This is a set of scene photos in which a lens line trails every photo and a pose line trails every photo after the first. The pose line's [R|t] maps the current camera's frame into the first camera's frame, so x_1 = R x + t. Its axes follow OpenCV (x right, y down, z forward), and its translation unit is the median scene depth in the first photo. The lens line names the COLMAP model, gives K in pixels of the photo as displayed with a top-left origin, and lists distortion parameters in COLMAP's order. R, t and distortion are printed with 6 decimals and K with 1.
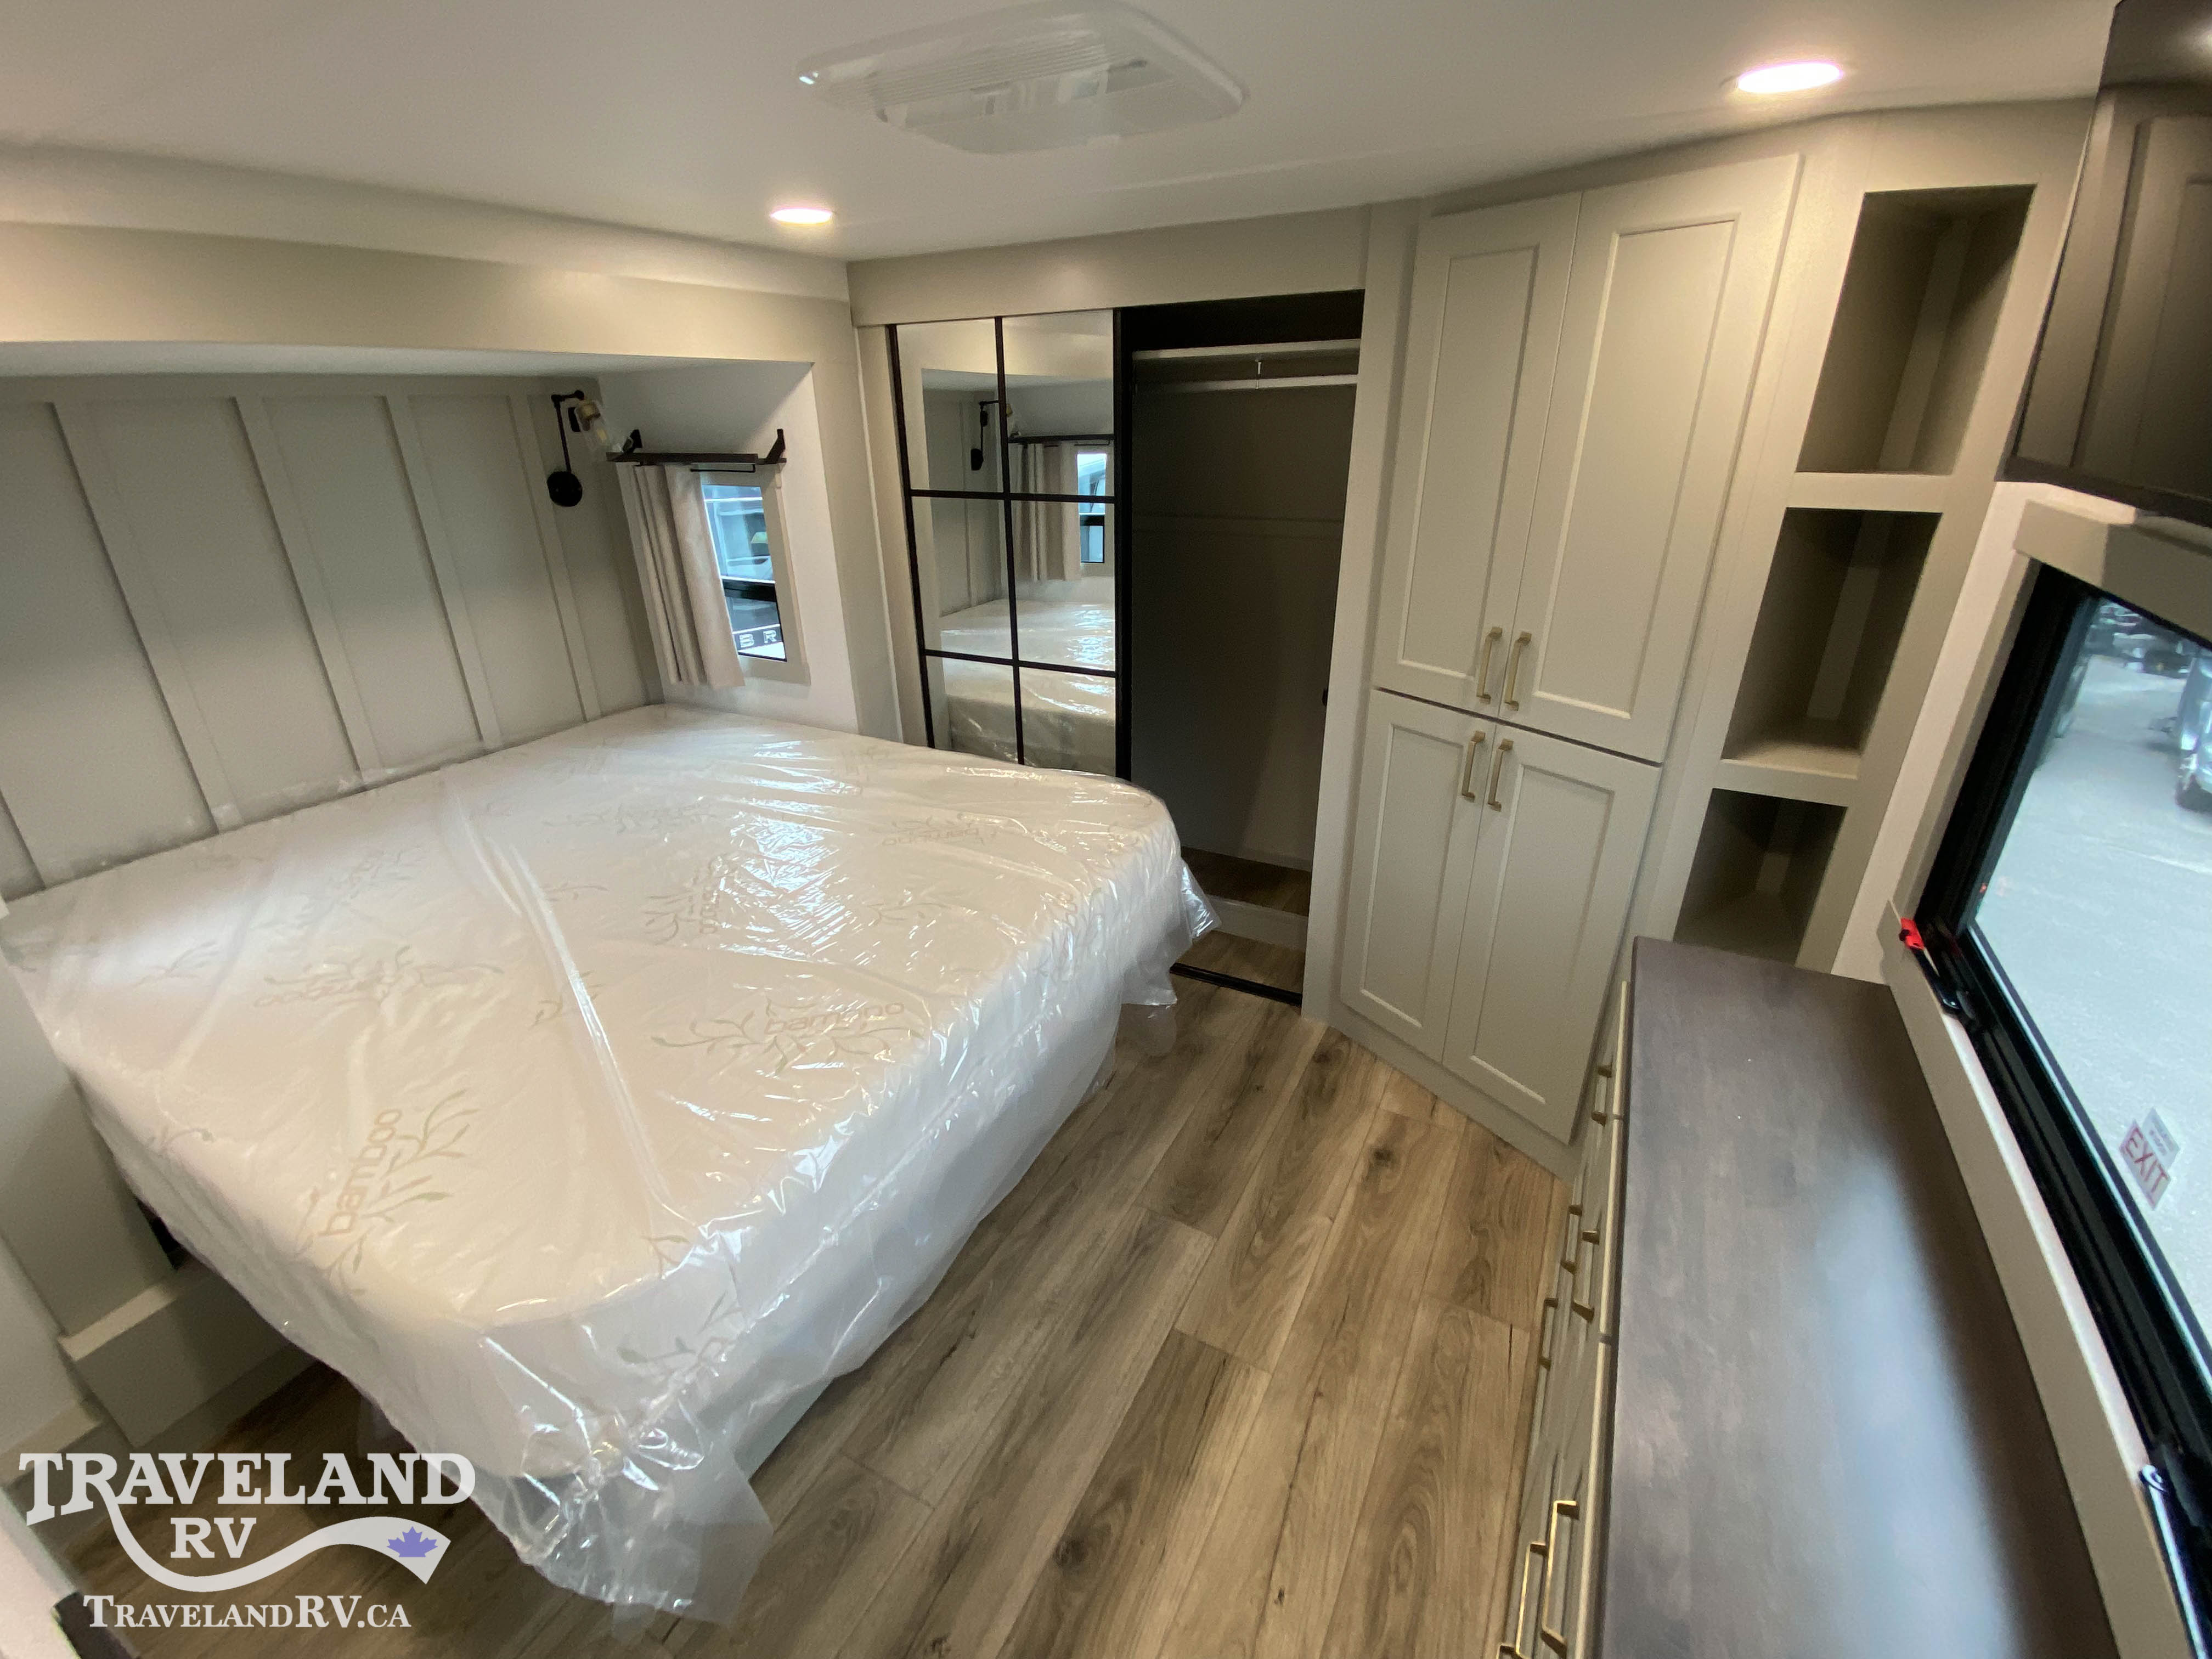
lens RADIAL K [[960.5, 0, 1109.6], [0, 960.5, 829.1], [0, 0, 1]] dist [0.004757, -0.012260]
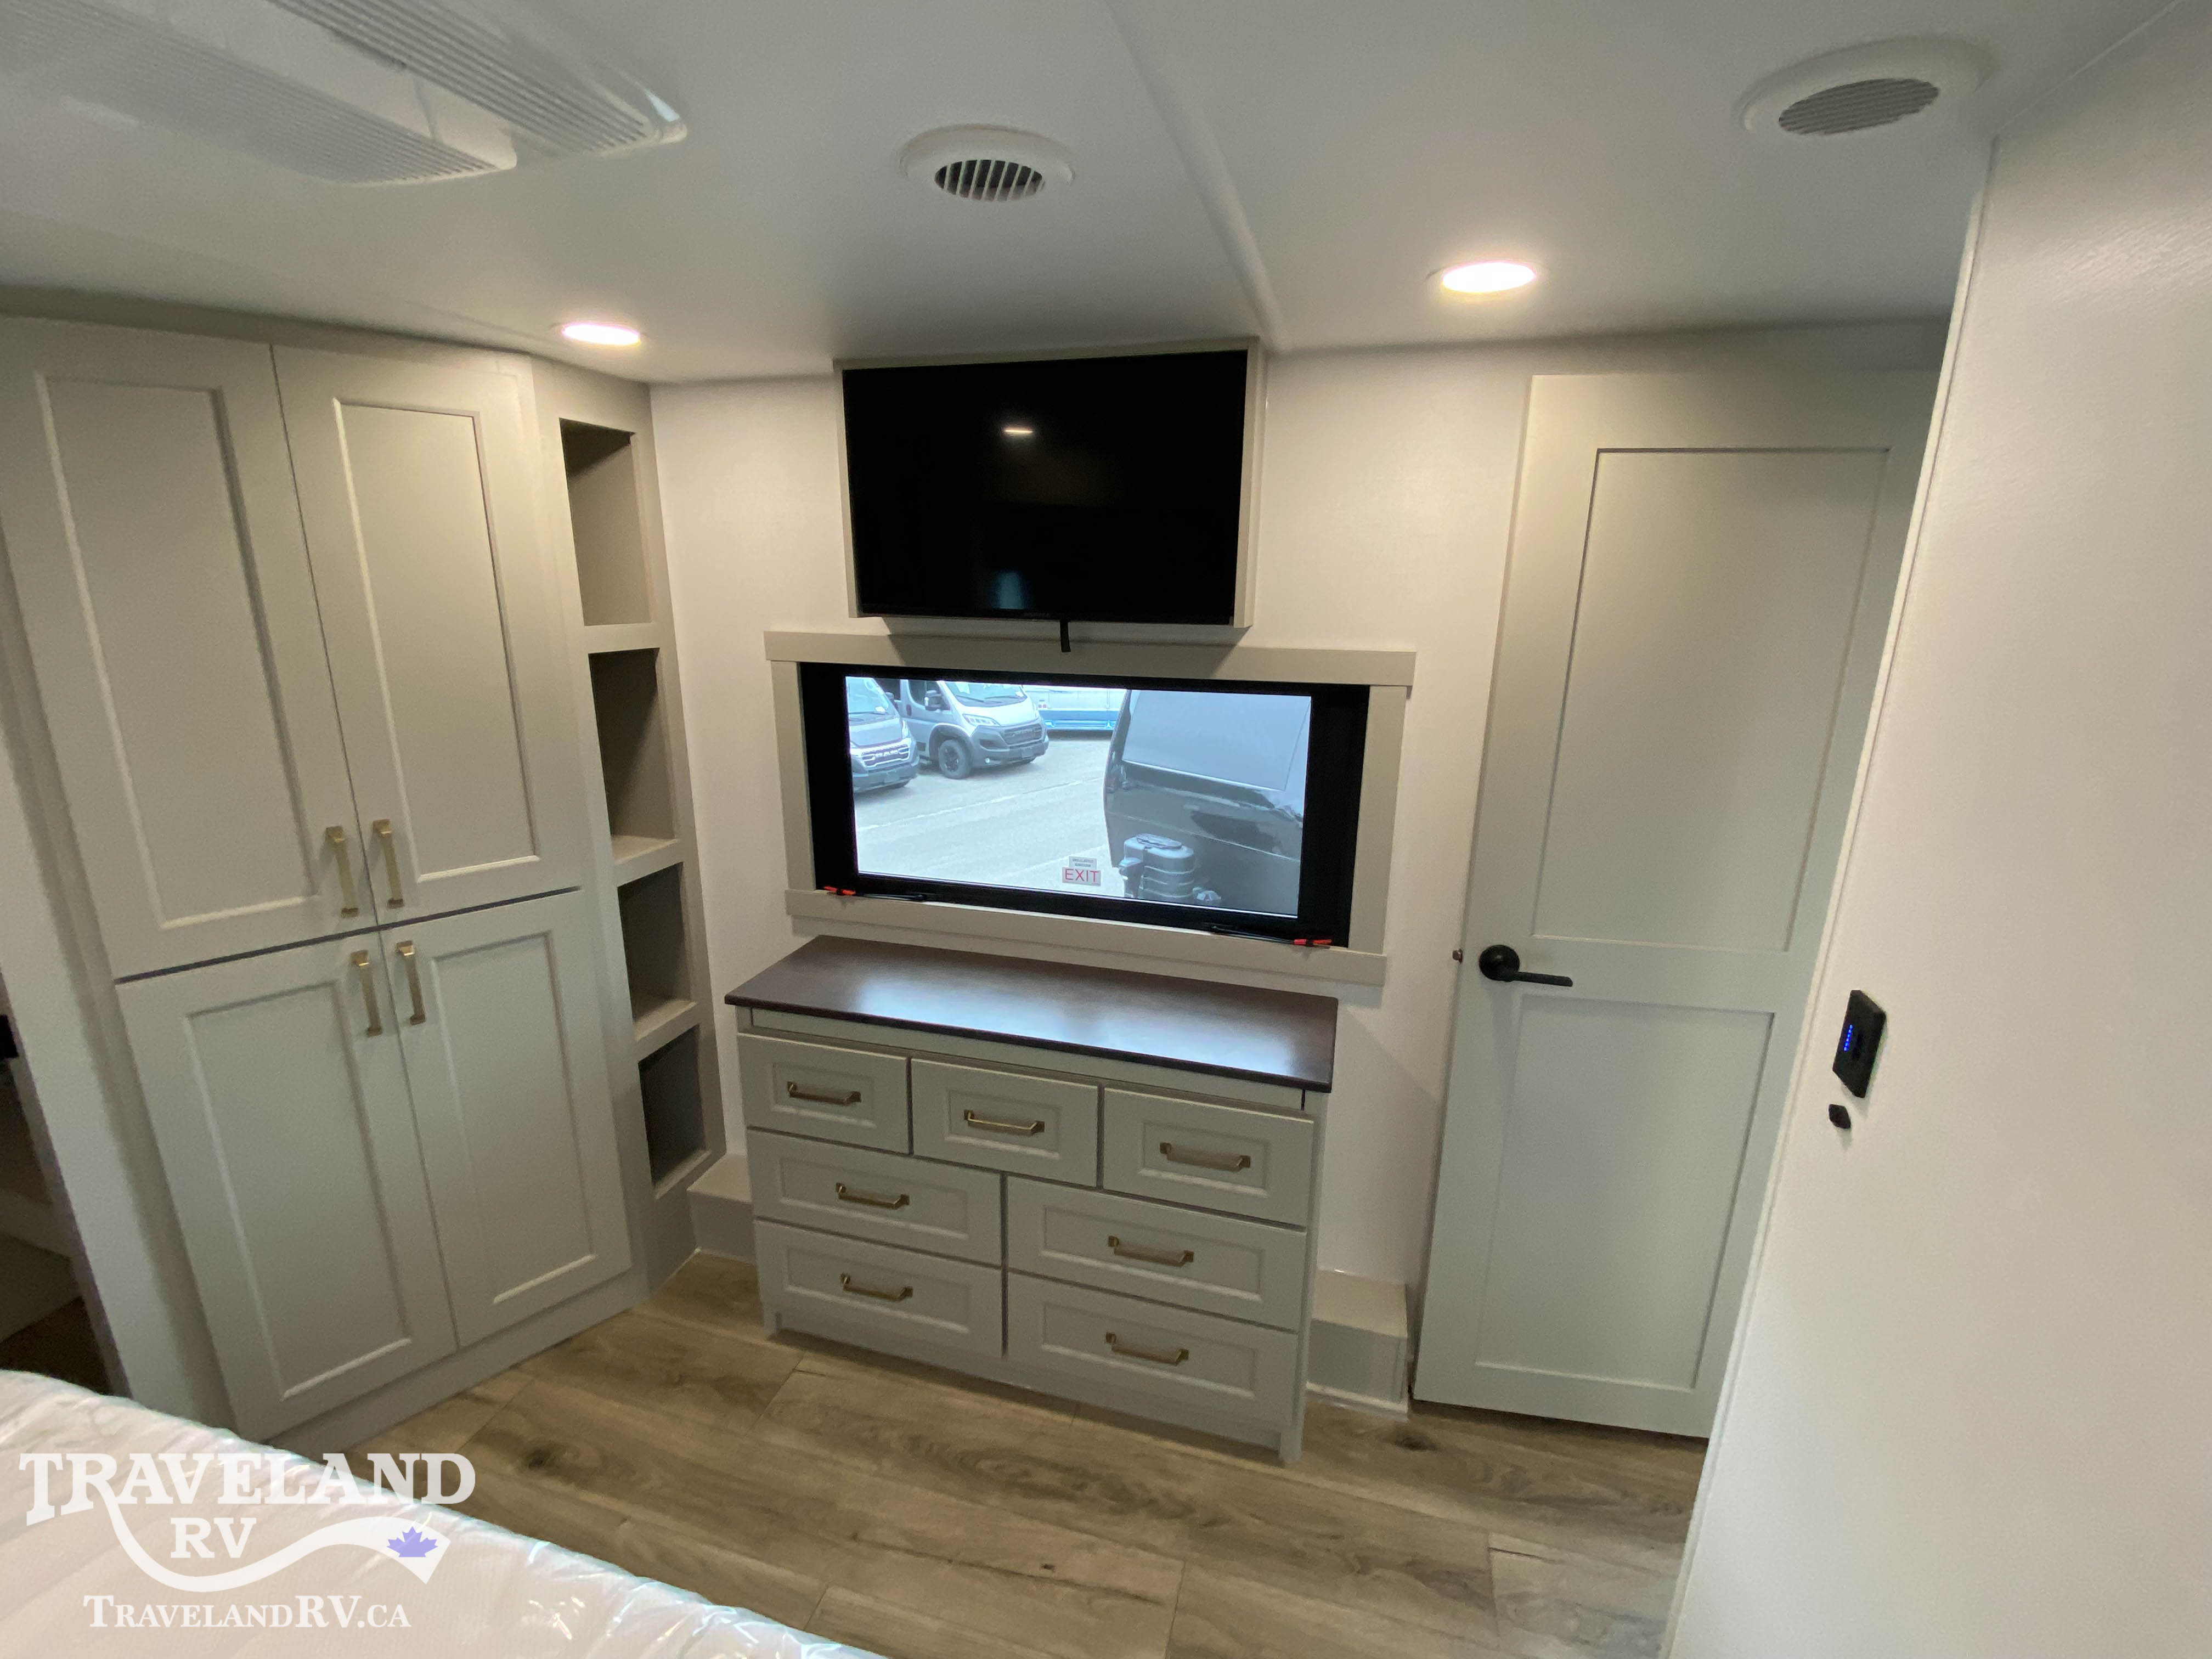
lens RADIAL K [[960.5, 0, 1099.5], [0, 960.5, 827.4], [0, 0, 1]] dist [0.004757, -0.012260]
pose [[-0.215375, -0.234764, 0.947892, -0.524008], [0.385855, 0.871226, 0.303448, -0.210194], [-0.897067, 0.431104, -0.097056, 0.503763]]
